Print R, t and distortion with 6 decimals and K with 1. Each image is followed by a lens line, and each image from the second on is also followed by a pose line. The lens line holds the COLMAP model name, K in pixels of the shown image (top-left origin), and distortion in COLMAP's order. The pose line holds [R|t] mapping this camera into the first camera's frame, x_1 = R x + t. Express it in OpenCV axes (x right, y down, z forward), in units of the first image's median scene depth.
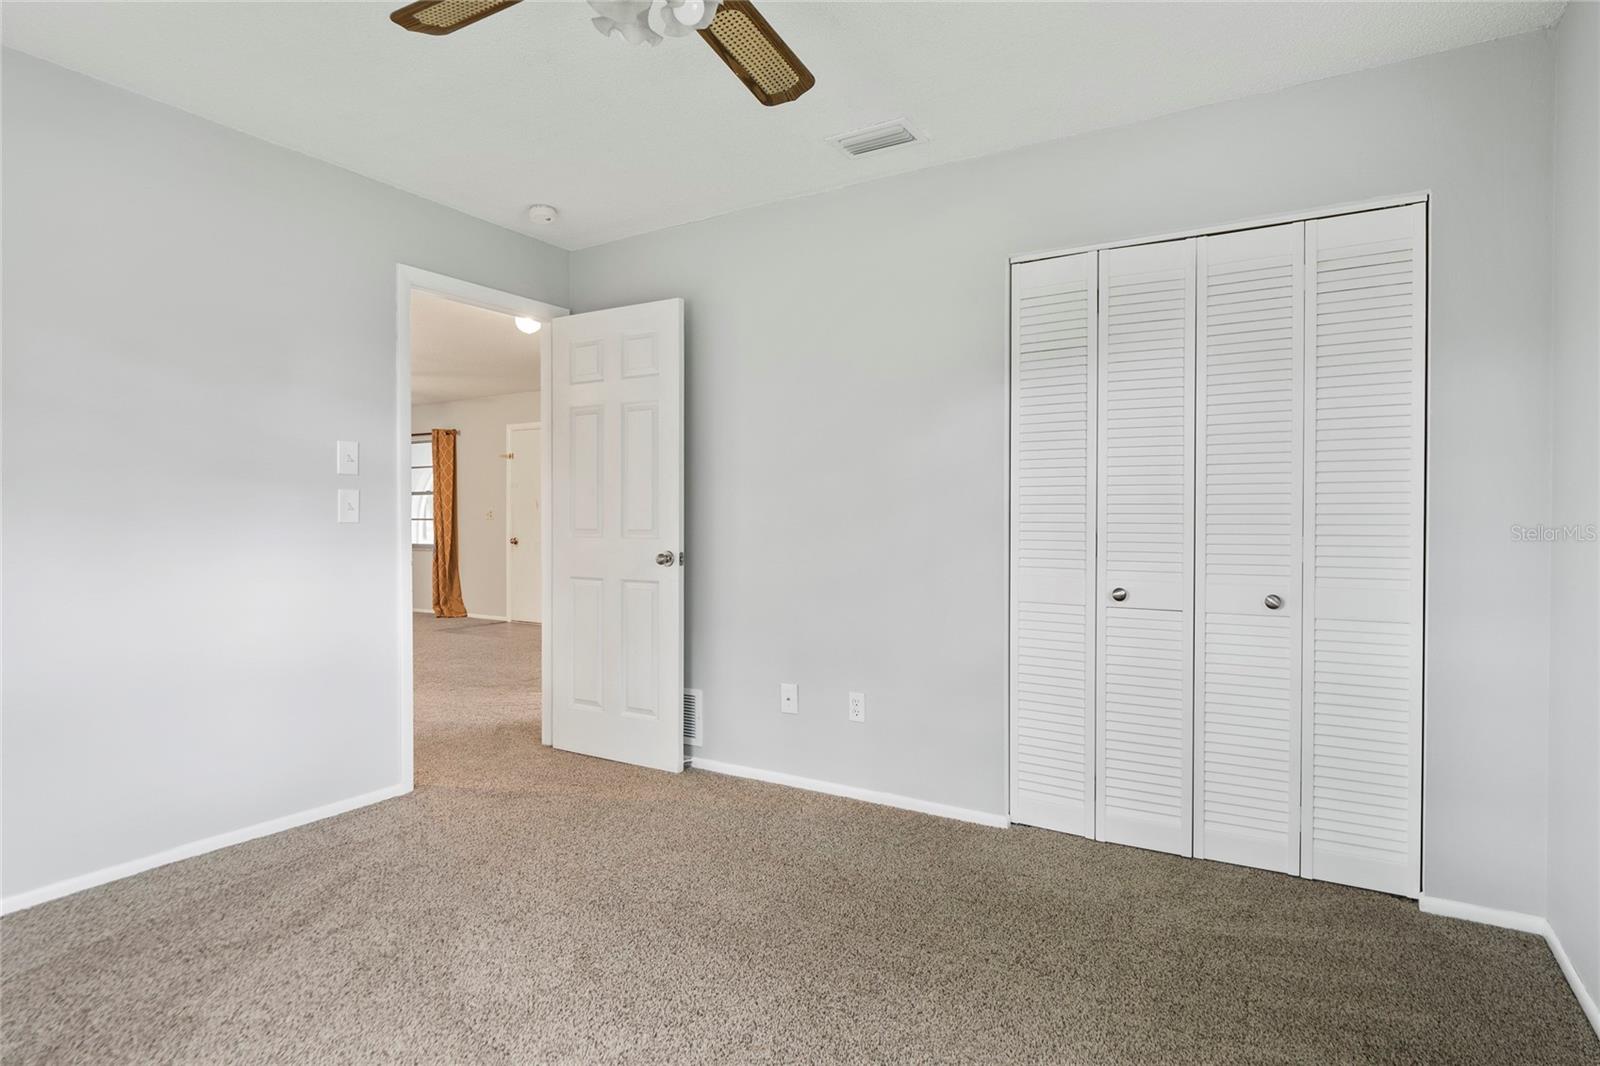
lens RADIAL K [[859.2, 0, 801.9], [0, 859.2, 524.9], [0, 0, 1]] dist [-0.001509, -0.000391]
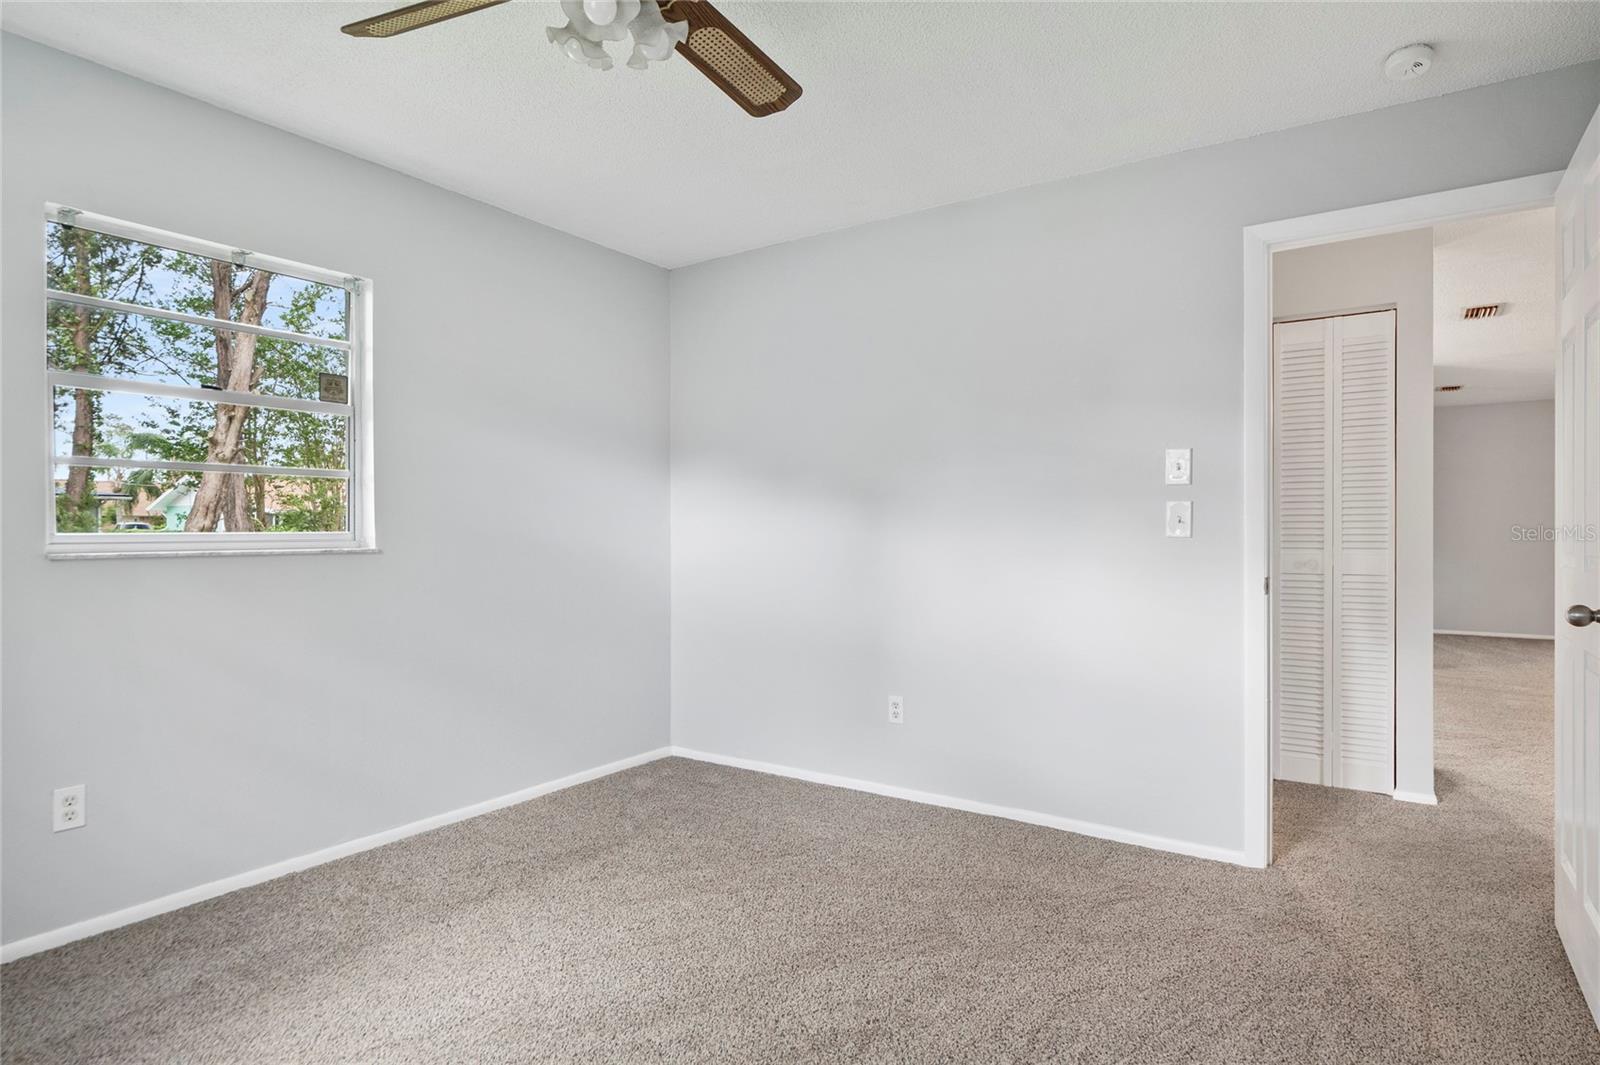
lens RADIAL K [[859.2, 0, 793.0], [0, 859.2, 530.2], [0, 0, 1]] dist [-0.001509, -0.000391]
pose [[-0.057032, -0.003562, -0.998366, 0.410444], [-0.011173, 0.999933, -0.002929, -0.002984], [0.998310, 0.010987, -0.057068, 0.645128]]
